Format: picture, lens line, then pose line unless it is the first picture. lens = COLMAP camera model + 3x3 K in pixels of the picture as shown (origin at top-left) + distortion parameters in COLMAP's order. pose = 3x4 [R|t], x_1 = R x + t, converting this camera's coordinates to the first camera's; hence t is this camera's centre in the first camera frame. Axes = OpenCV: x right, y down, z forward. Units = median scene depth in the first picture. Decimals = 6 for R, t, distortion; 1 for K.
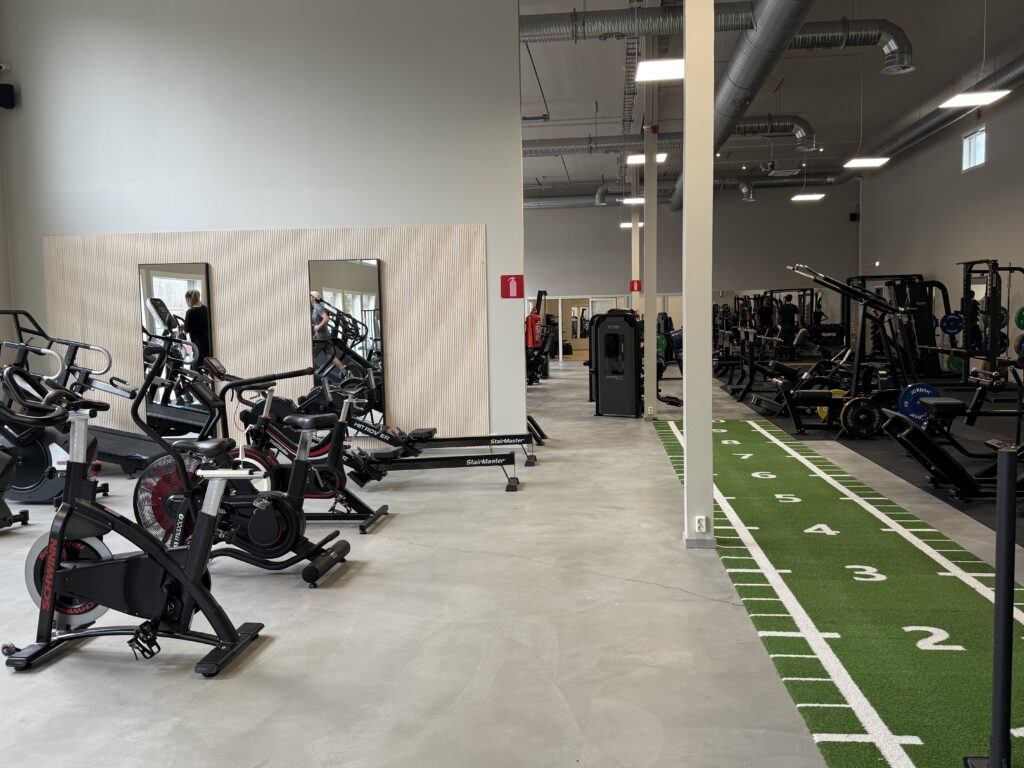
lens RADIAL K [[870.7, 0, 512.3], [0, 870.7, 381.6], [0, 0, 1]] dist [0.000909, -0.004737]
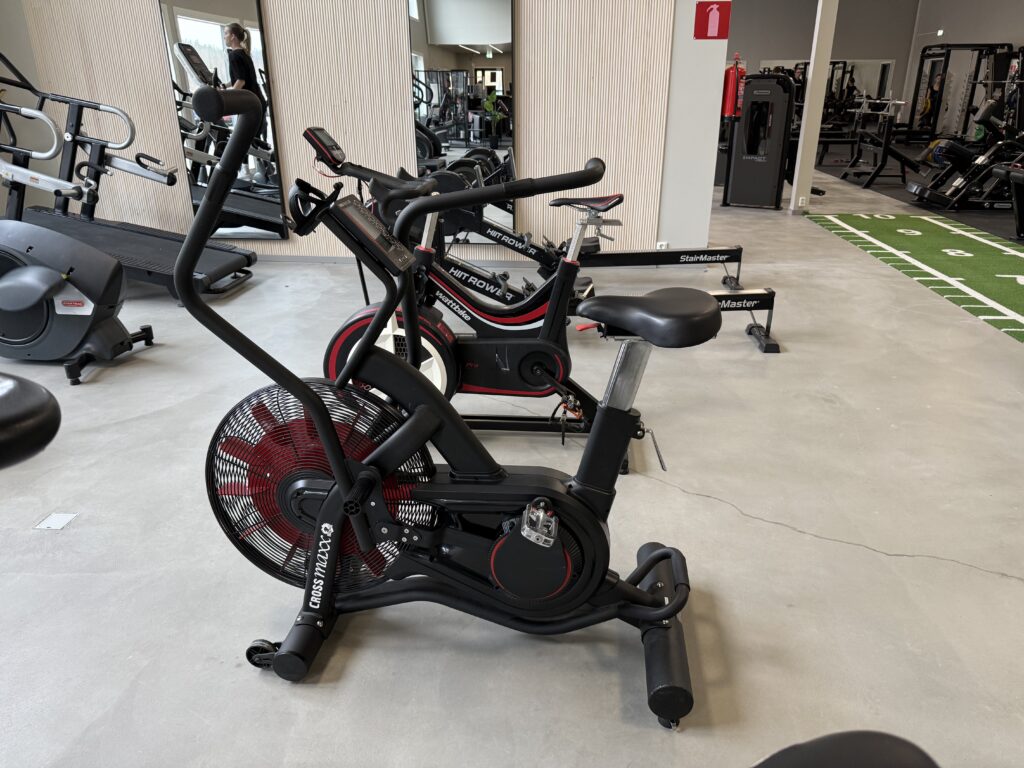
lens RADIAL K [[716.5, 0, 516.9], [0, 716.5, 387.3], [0, 0, 1]] dist [-0.002997, -0.005904]
pose [[0.999682, 0.010393, 0.022957, -0.161586], [-0.017099, 0.948945, 0.314979, -0.012785], [-0.018512, -0.315271, 0.948821, 0.378891]]
